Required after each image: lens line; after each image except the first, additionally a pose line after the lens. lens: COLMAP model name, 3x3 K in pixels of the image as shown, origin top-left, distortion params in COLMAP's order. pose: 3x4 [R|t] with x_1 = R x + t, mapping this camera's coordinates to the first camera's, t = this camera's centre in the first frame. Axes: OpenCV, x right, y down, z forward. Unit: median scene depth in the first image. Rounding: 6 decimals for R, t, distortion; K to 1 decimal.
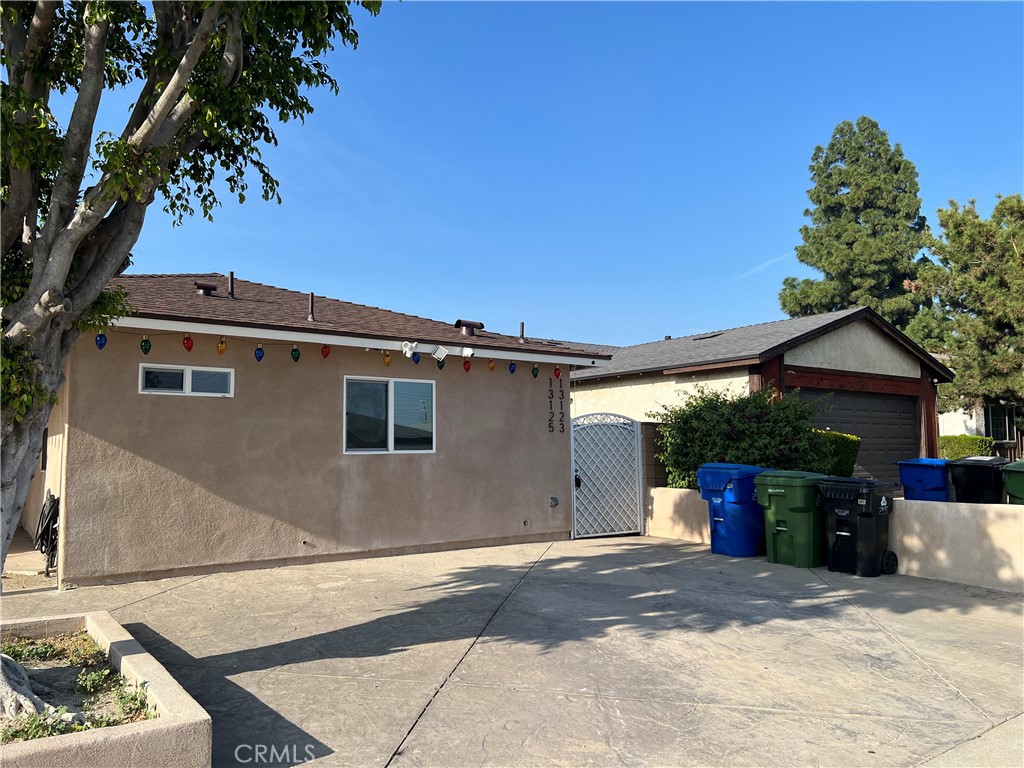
lens RADIAL K [[784.6, 0, 520.0], [0, 784.6, 375.3], [0, 0, 1]] dist [0.031302, -0.019279]
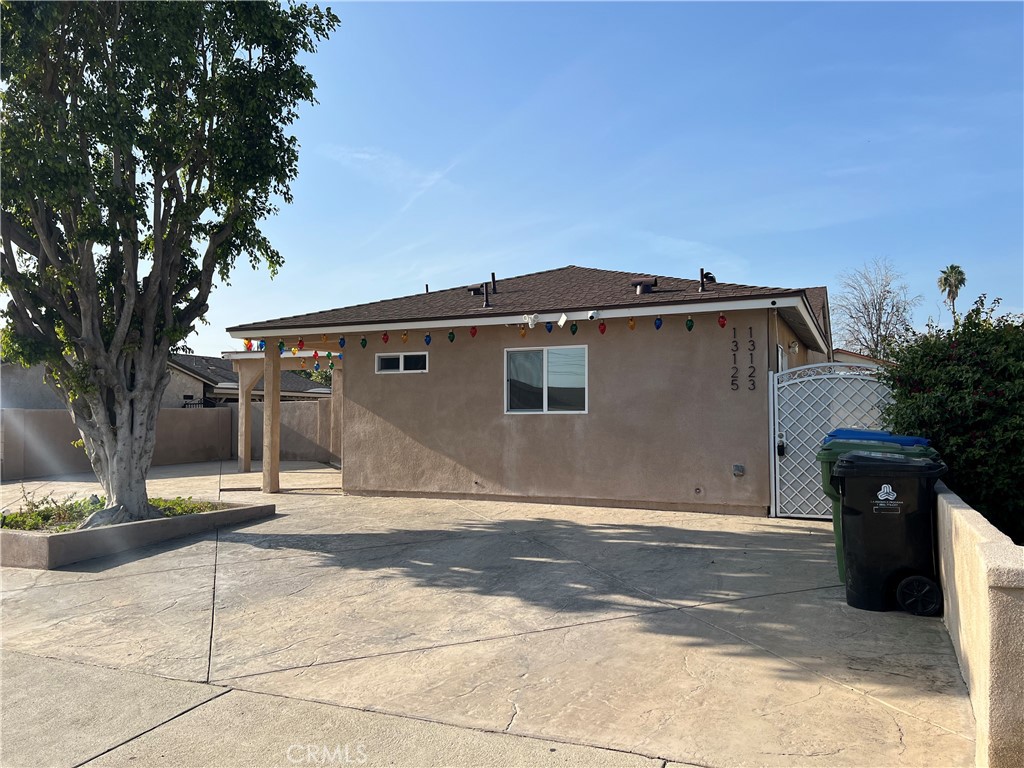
lens RADIAL K [[784.6, 0, 513.0], [0, 784.6, 383.8], [0, 0, 1]] dist [0.031302, -0.019279]
pose [[0.443460, -0.034475, -0.895631, 0.836292], [0.082362, 0.996600, 0.002419, 0.050993], [0.892502, -0.074839, 0.444791, 0.469583]]
